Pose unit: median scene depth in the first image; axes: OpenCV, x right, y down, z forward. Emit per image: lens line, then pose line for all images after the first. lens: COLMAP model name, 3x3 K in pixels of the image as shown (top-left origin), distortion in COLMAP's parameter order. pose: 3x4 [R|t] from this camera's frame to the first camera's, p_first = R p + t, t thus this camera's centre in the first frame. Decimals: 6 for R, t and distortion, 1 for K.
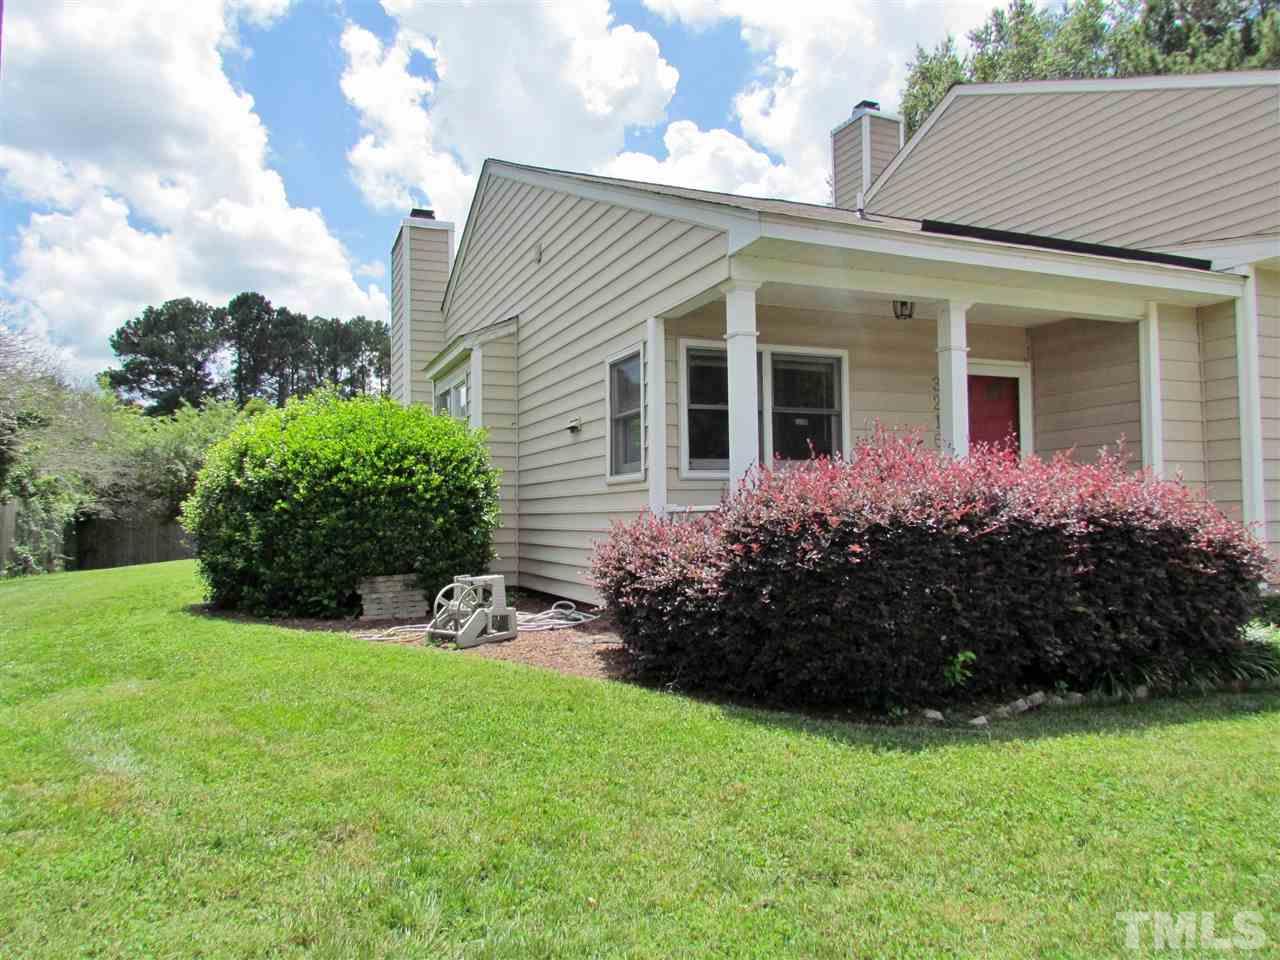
lens RADIAL K [[911.9, 0, 640.0], [0, 911.9, 480.0], [0, 0, 1]] dist [-0.022501, 0.003941]
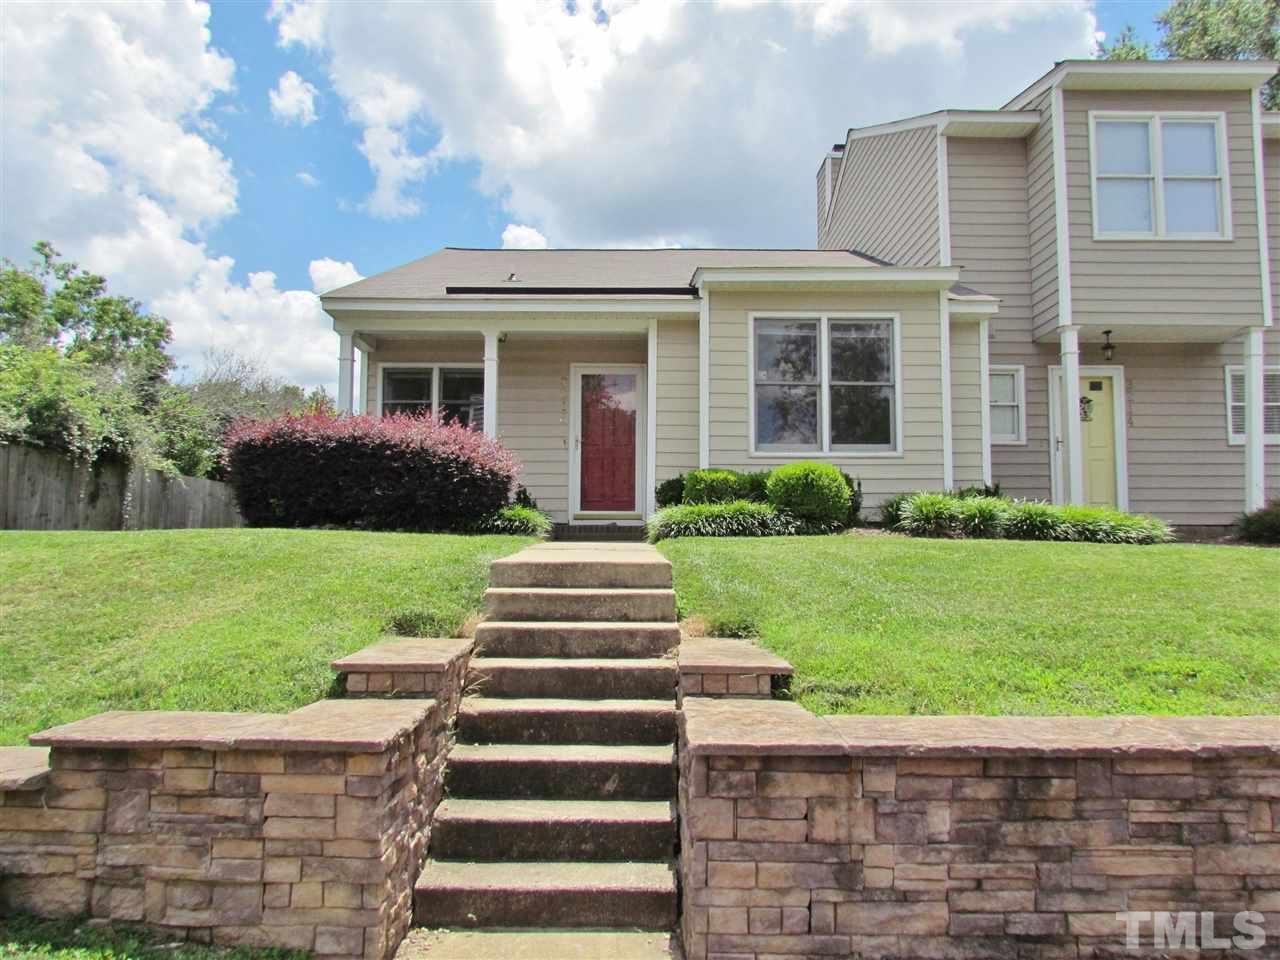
lens RADIAL K [[911.9, 0, 640.0], [0, 911.9, 480.0], [0, 0, 1]] dist [-0.022501, 0.003941]
pose [[0.914466, 0.001077, -0.404661, 1.139131], [-0.007349, 0.999876, -0.013946, 0.081624], [0.404596, 0.015727, 0.914360, -0.345985]]
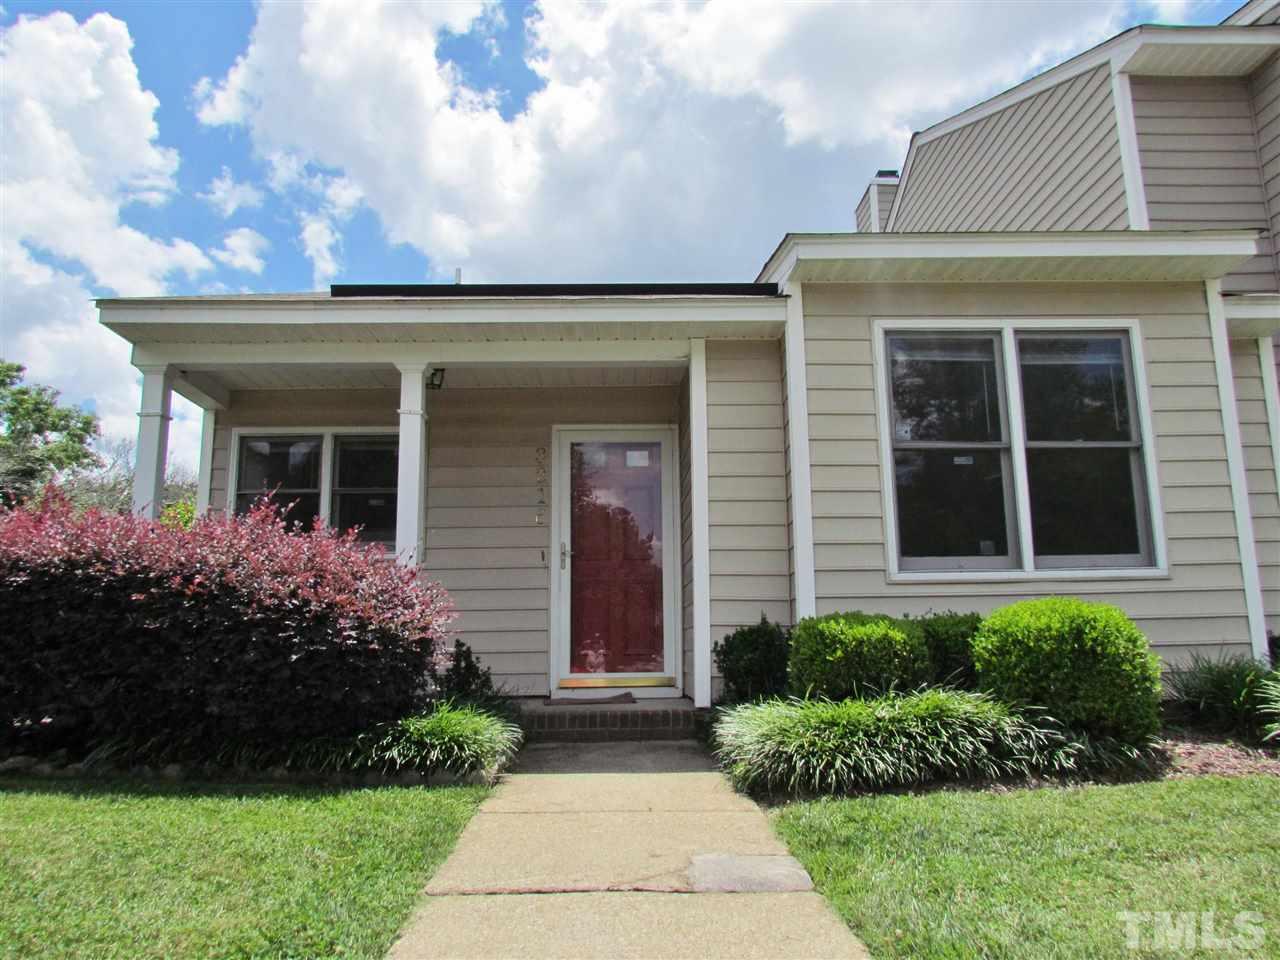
lens RADIAL K [[911.9, 0, 640.0], [0, 911.9, 480.0], [0, 0, 1]] dist [-0.022501, 0.003941]
pose [[0.923902, -0.053758, -0.378834, 0.824762], [0.008132, 0.992616, -0.121025, 0.030725], [0.382543, 0.108735, 0.917517, 0.227927]]
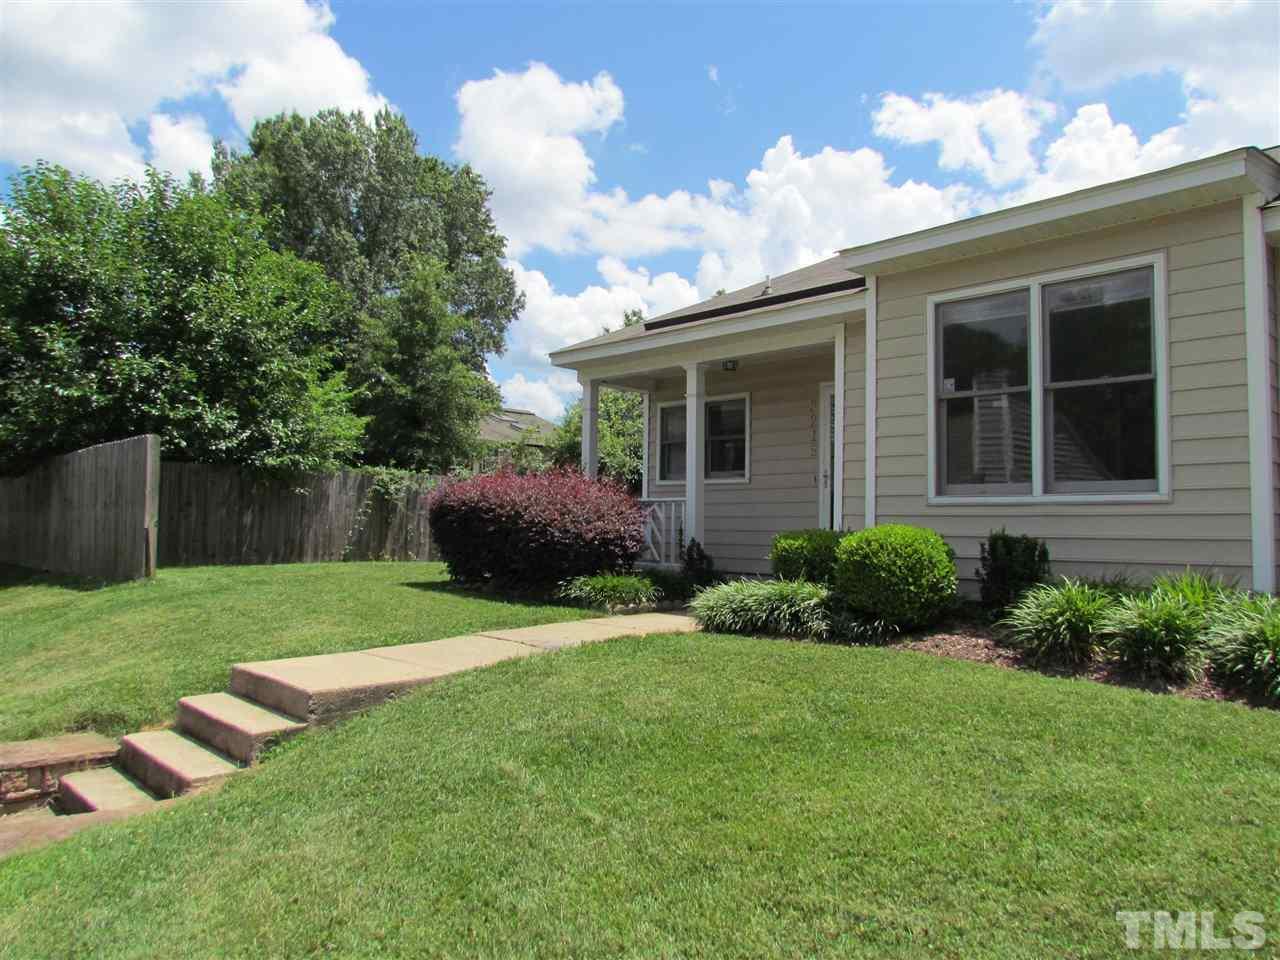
lens RADIAL K [[911.9, 0, 640.0], [0, 911.9, 480.0], [0, 0, 1]] dist [-0.022501, 0.003941]
pose [[0.337774, -0.015642, -0.941097, 1.542398], [0.023909, 0.999682, -0.008034, -0.000607], [0.940923, -0.019787, 0.338041, 0.380563]]
